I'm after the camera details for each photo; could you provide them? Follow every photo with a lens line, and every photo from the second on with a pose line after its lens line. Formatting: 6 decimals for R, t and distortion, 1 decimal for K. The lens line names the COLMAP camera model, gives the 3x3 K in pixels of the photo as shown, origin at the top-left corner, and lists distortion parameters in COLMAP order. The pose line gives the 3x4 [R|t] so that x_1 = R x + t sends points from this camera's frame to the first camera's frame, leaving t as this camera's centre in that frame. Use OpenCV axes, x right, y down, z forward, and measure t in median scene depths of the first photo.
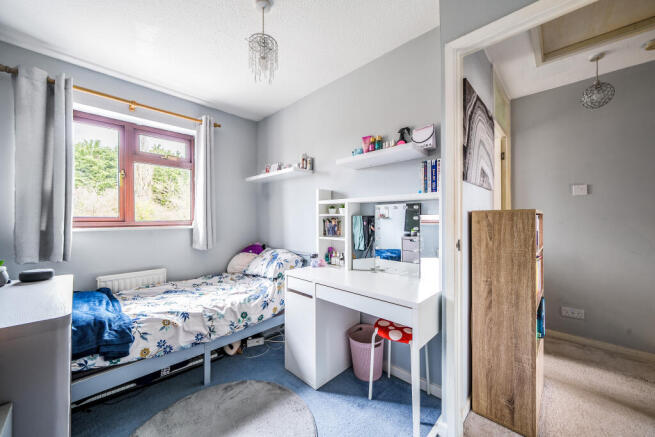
lens RADIAL K [[244.2, 0, 327.5], [0, 244.2, 218.5], [0, 0, 1]] dist [-0.003206, -0.000256]
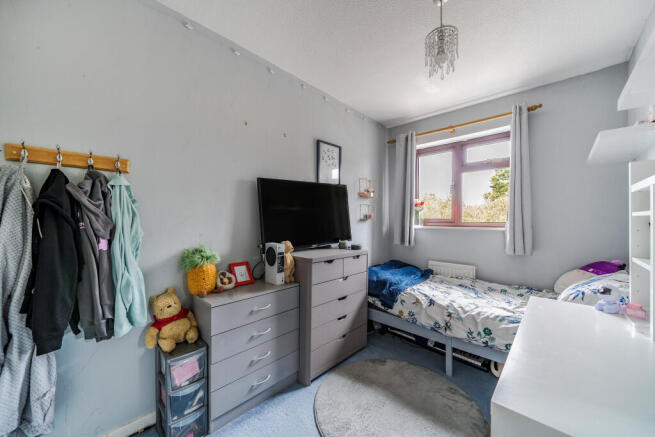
lens RADIAL K [[244.2, 0, 327.5], [0, 244.2, 218.5], [0, 0, 1]] dist [-0.003206, -0.000256]
pose [[0.009481, -0.003125, -0.999950, 0.544275], [-0.003349, 0.999989, -0.003156, -0.001746], [0.999949, 0.003378, 0.009470, 0.440450]]
